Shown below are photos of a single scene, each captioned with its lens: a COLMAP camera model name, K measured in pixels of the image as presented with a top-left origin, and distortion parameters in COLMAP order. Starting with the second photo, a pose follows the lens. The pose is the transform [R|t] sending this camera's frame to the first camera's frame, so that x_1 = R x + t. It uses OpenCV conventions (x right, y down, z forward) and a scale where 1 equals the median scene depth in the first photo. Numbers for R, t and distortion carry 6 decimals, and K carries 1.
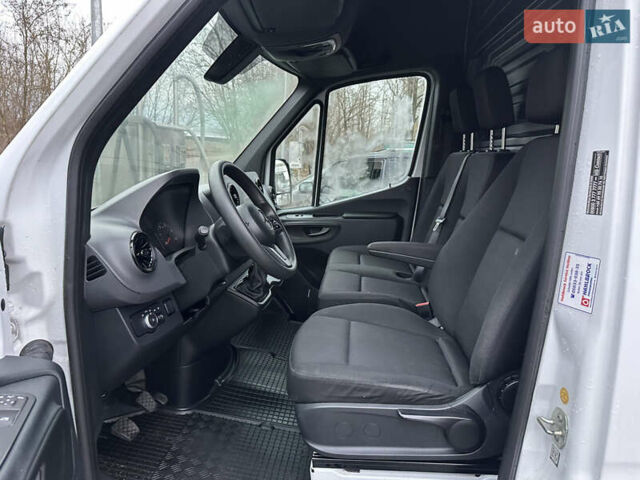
lens RADIAL K [[443.4, 0, 326.0], [0, 443.4, 236.1], [0, 0, 1]] dist [0.054478, -0.071097]
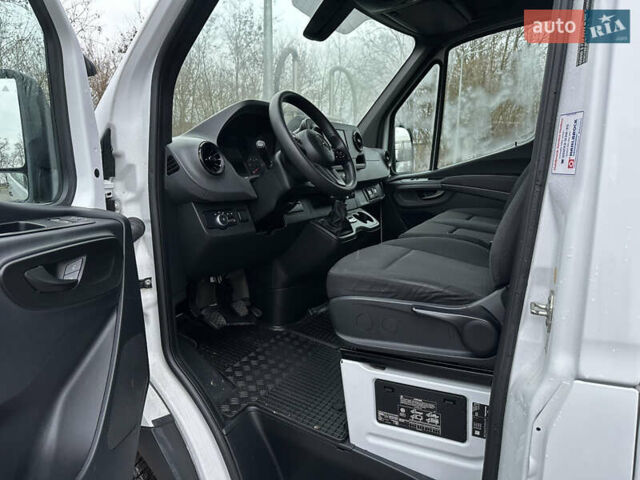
lens RADIAL K [[443.4, 0, 316.7], [0, 443.4, 240.4], [0, 0, 1]] dist [0.054478, -0.071097]
pose [[0.919191, 0.039761, -0.391800, 0.256078], [-0.039035, 0.999190, 0.009821, 0.172052], [0.391873, 0.006267, 0.919998, -0.019638]]
